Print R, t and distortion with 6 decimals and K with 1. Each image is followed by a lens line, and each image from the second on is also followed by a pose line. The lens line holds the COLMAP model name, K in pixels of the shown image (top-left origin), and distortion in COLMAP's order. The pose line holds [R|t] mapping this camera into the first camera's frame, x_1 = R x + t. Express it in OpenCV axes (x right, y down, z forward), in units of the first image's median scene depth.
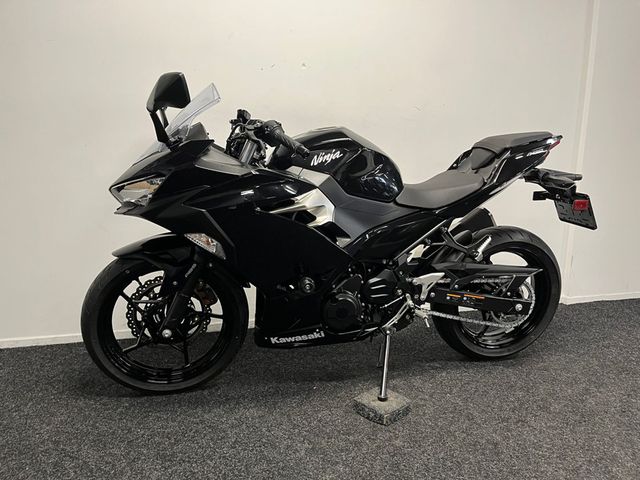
lens RADIAL K [[481.2, 0, 324.5], [0, 481.2, 246.0], [0, 0, 1]] dist [0.080062, -0.112251]
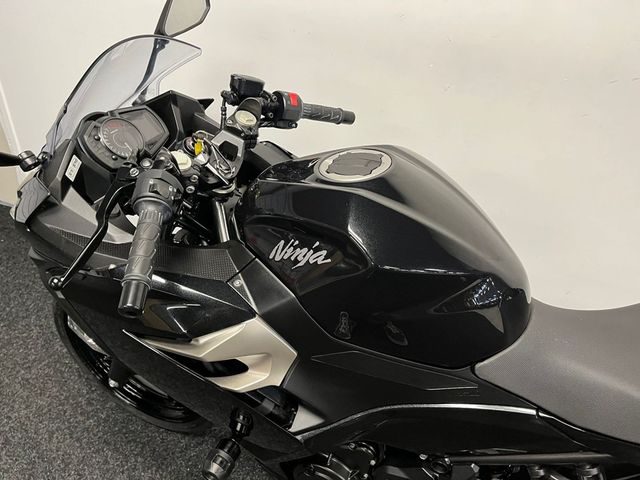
lens RADIAL K [[481.2, 0, 320.8], [0, 481.2, 245.8], [0, 0, 1]] dist [0.080062, -0.112251]
pose [[0.783406, 0.359673, -0.506863, 0.216027], [-0.154295, 0.902555, 0.401980, -0.335715], [0.602053, -0.236707, 0.762563, 0.624983]]
